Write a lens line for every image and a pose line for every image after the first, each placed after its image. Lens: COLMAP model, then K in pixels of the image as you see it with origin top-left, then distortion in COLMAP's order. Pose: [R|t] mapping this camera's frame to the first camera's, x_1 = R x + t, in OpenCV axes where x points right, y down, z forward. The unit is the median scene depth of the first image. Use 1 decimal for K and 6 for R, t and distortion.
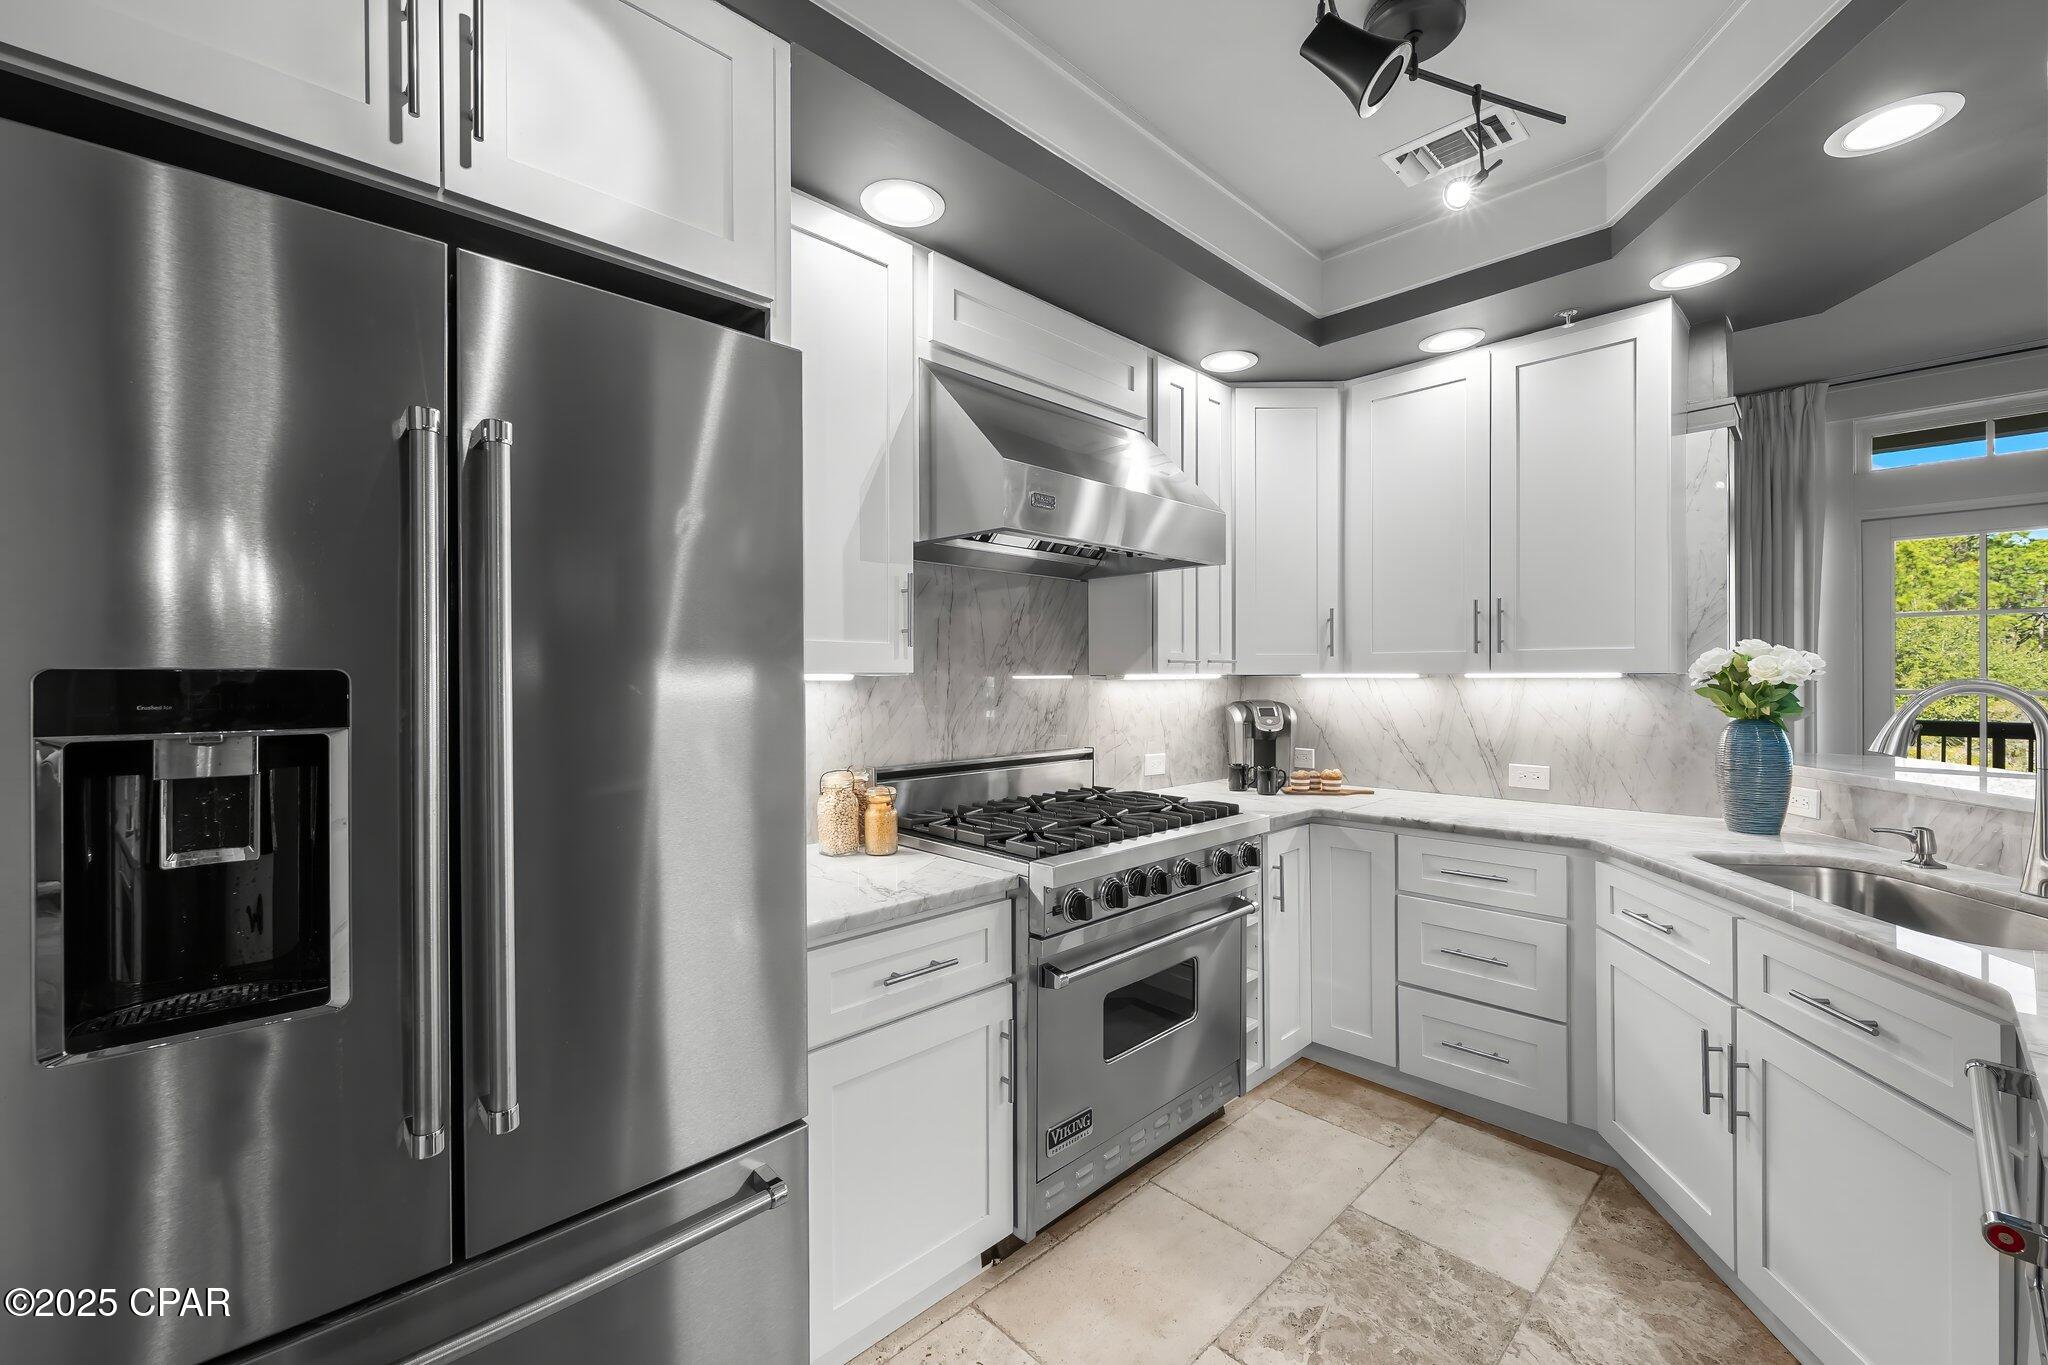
lens RADIAL K [[834.6, 0, 1042.9], [0, 834.6, 678.5], [0, 0, 1]] dist [-0.000991, 0.000226]
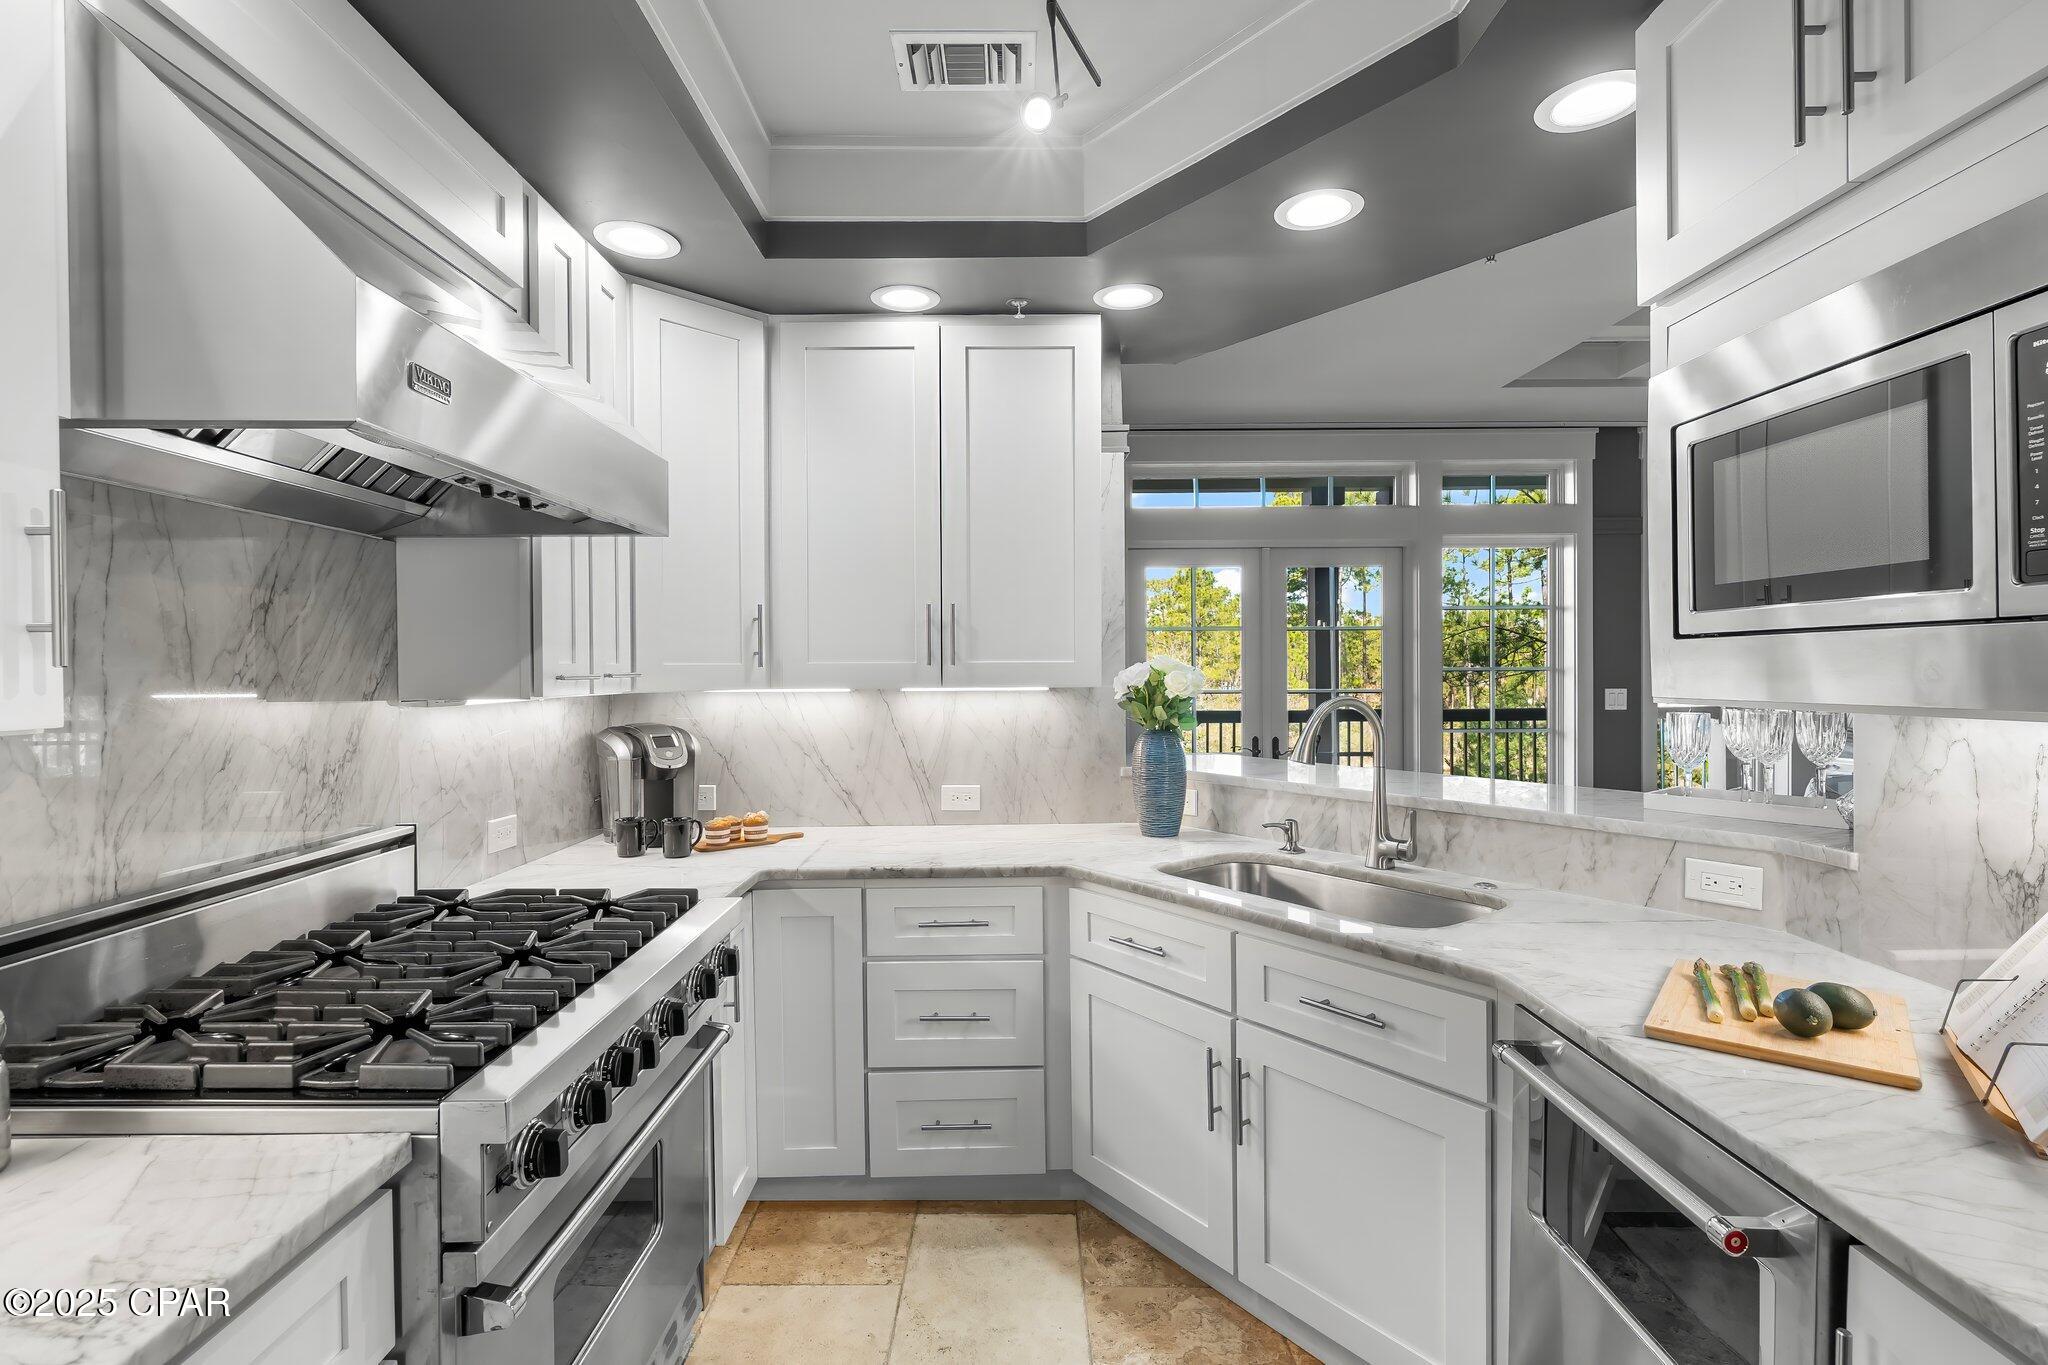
lens RADIAL K [[934.5, 0, 1011.1], [0, 934.5, 677.4], [0, 0, 1]] dist [-0.002998, -0.001466]
pose [[0.707125, -0.009604, 0.707023, -0.123237], [0.005689, 0.999953, 0.007893, -0.027026], [-0.707065, -0.001559, 0.707146, 0.271234]]
